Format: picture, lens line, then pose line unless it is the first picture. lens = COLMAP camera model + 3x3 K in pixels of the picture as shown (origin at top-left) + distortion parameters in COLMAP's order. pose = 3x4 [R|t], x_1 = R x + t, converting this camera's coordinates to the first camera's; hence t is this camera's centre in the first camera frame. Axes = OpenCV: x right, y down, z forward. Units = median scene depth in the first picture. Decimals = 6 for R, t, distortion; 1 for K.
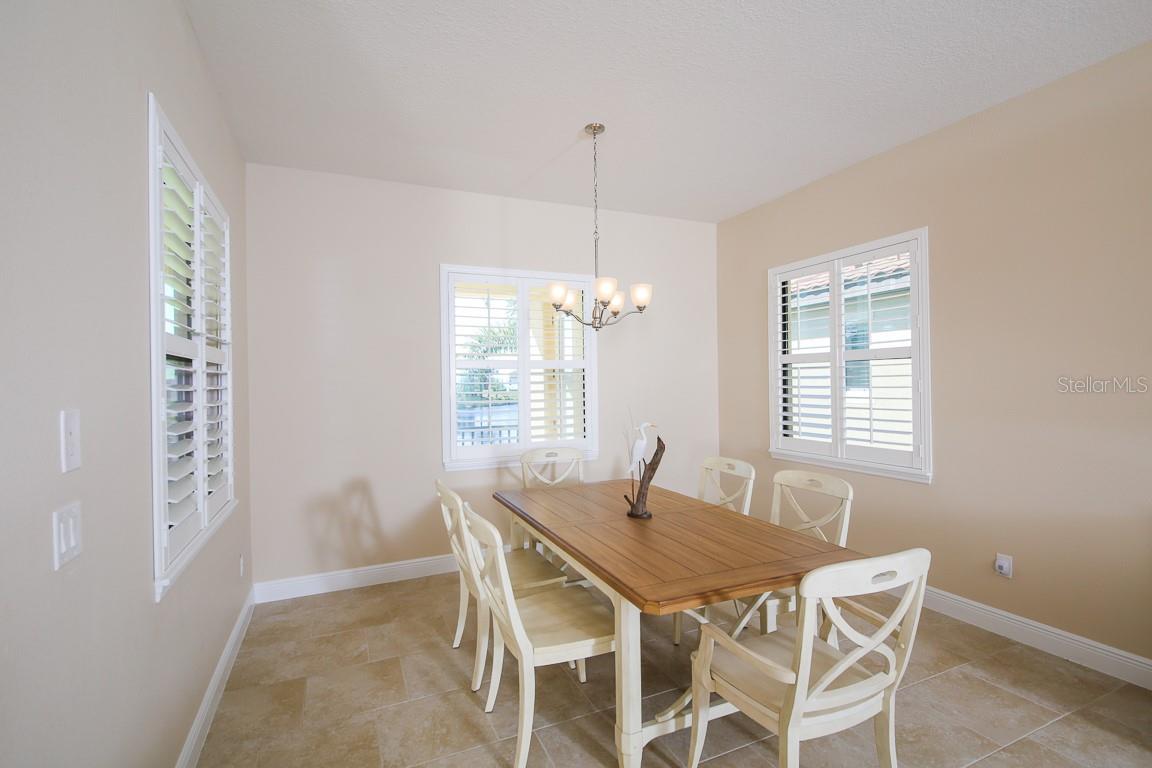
lens RADIAL K [[521.7, 0, 576.0], [0, 521.7, 384.0], [0, 0, 1]] dist [0.013755, 0.000015]
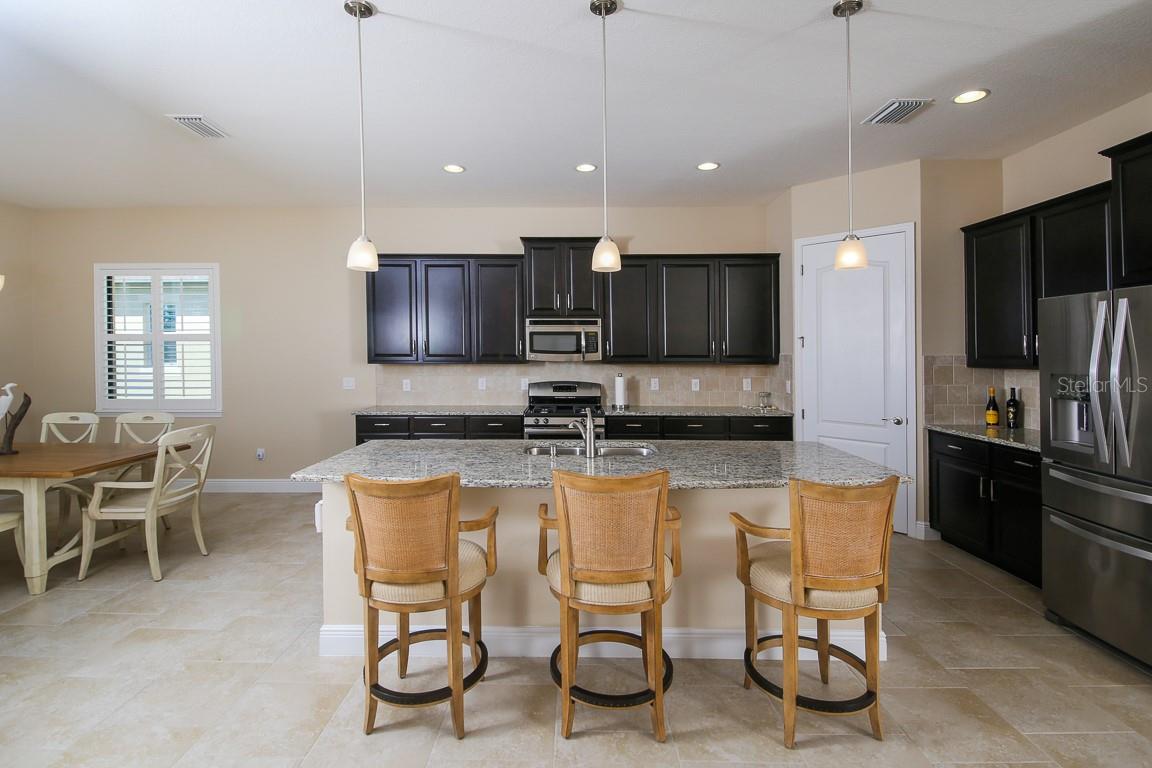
lens RADIAL K [[560.2, 0, 573.6], [0, 560.2, 363.2], [0, 0, 1]] dist [-0.000533, -0.000158]
pose [[0.412720, -0.001700, 0.910856, -0.406213], [0.001609, 0.999998, 0.001137, 0.016233], [-0.910856, 0.000997, 0.412722, -0.634026]]
